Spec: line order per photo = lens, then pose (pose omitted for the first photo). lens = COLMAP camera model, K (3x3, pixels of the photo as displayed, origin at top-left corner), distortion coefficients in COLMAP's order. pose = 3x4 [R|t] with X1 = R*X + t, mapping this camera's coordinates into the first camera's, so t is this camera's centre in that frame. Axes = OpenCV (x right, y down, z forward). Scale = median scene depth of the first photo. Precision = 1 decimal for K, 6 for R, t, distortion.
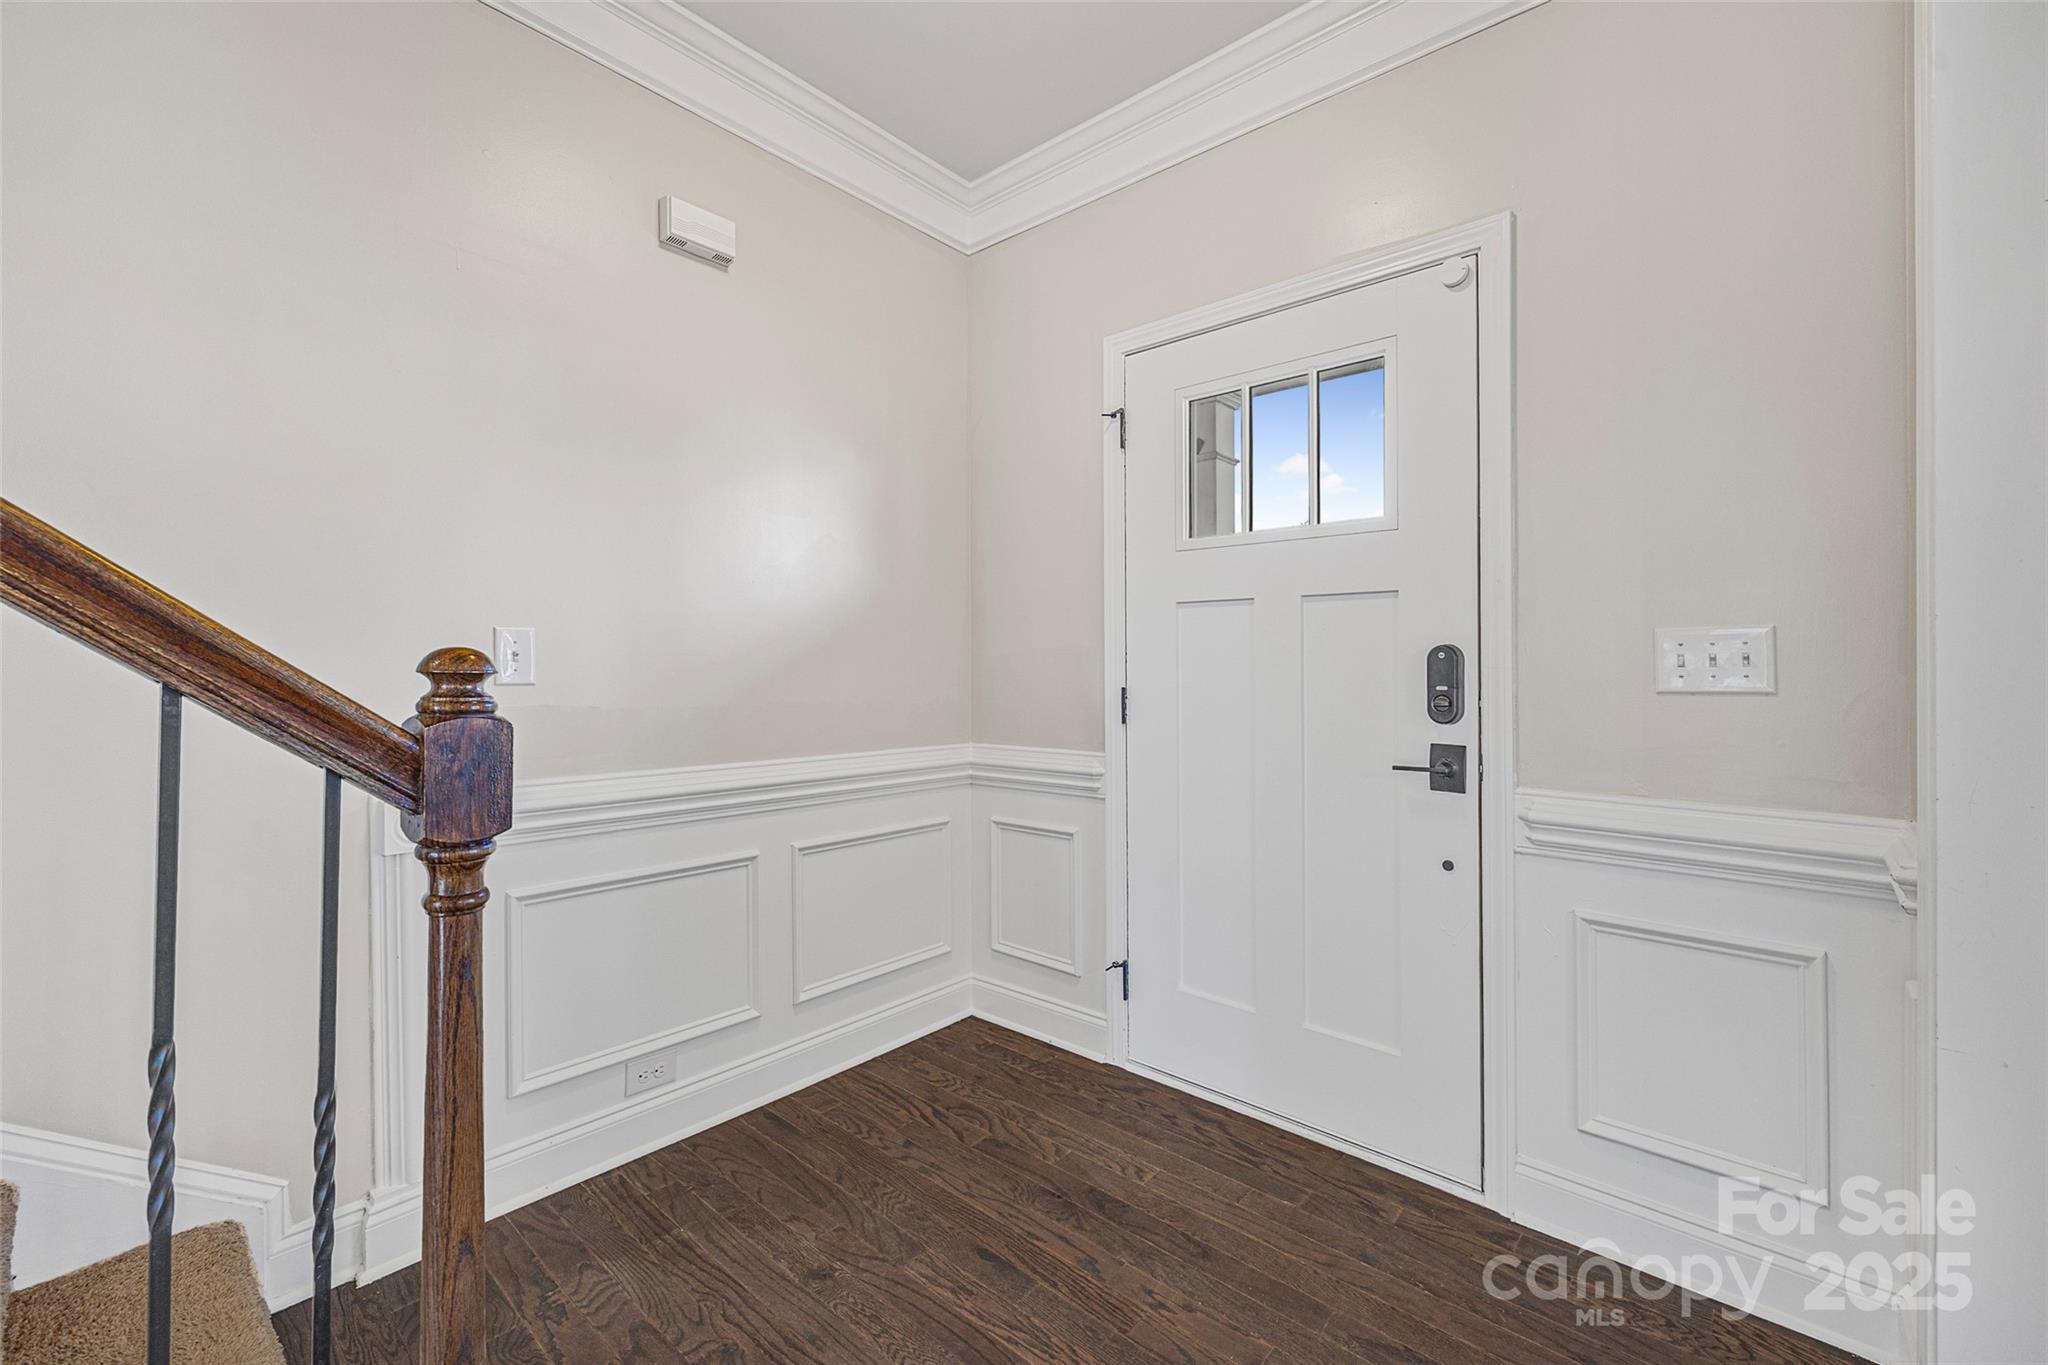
lens RADIAL K [[852.7, 0, 1015.0], [0, 852.7, 684.6], [0, 0, 1]] dist [-0.000586, -0.000015]
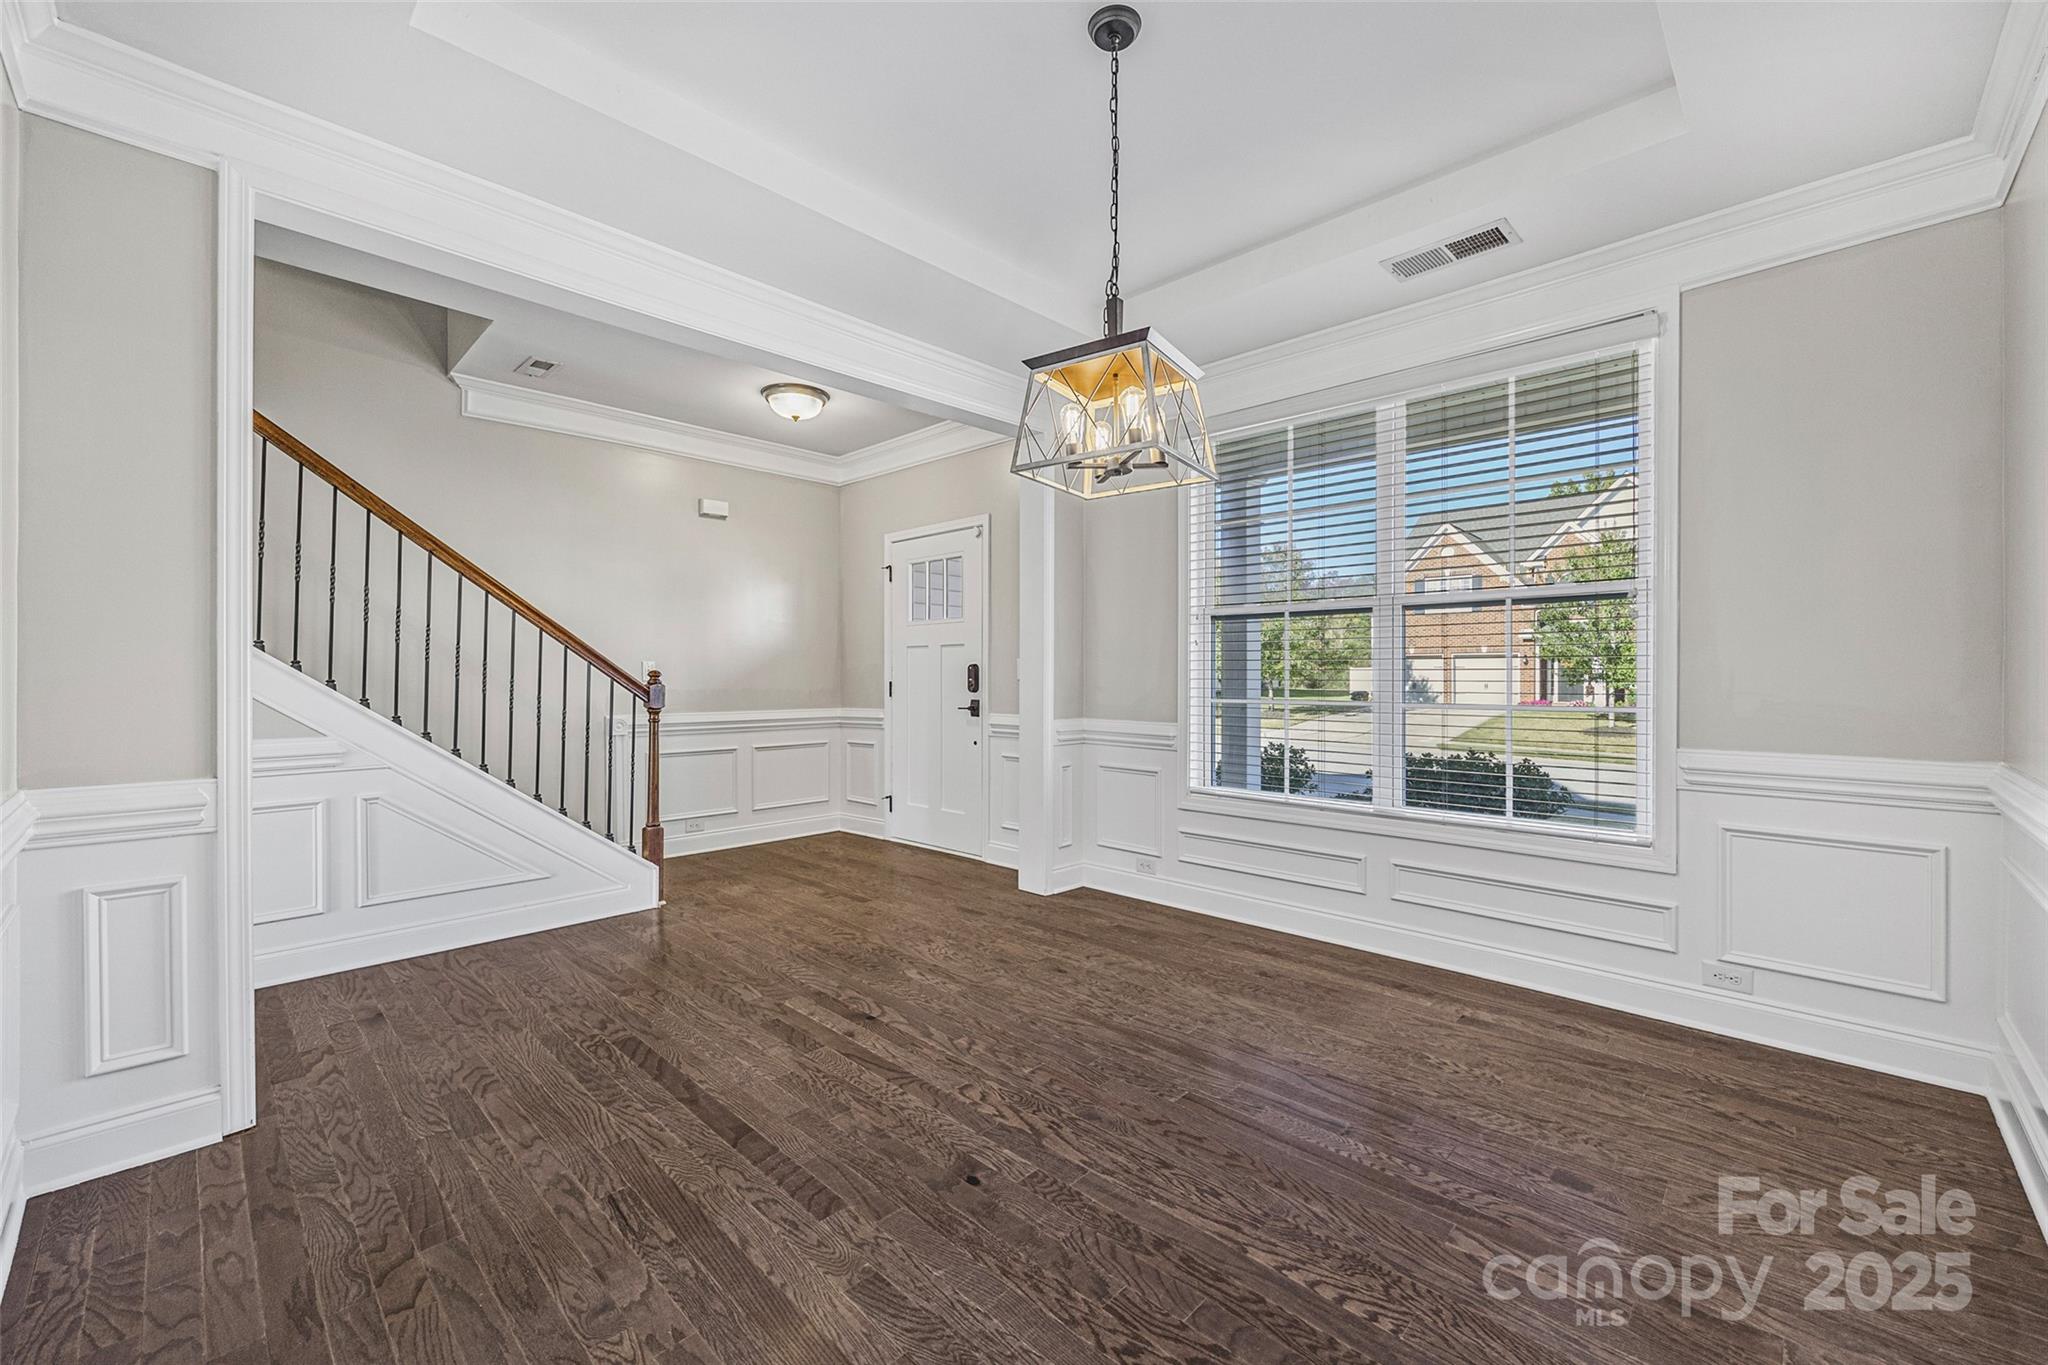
lens RADIAL K [[831.5, 0, 1017.7], [0, 831.5, 679.0], [0, 0, 1]] dist [-0.001676, 0.000042]
pose [[0.998888, -0.005445, -0.046825, 0.622475], [0.004827, 0.999900, -0.013308, 0.030396], [0.046893, 0.013068, 0.998814, -1.378347]]
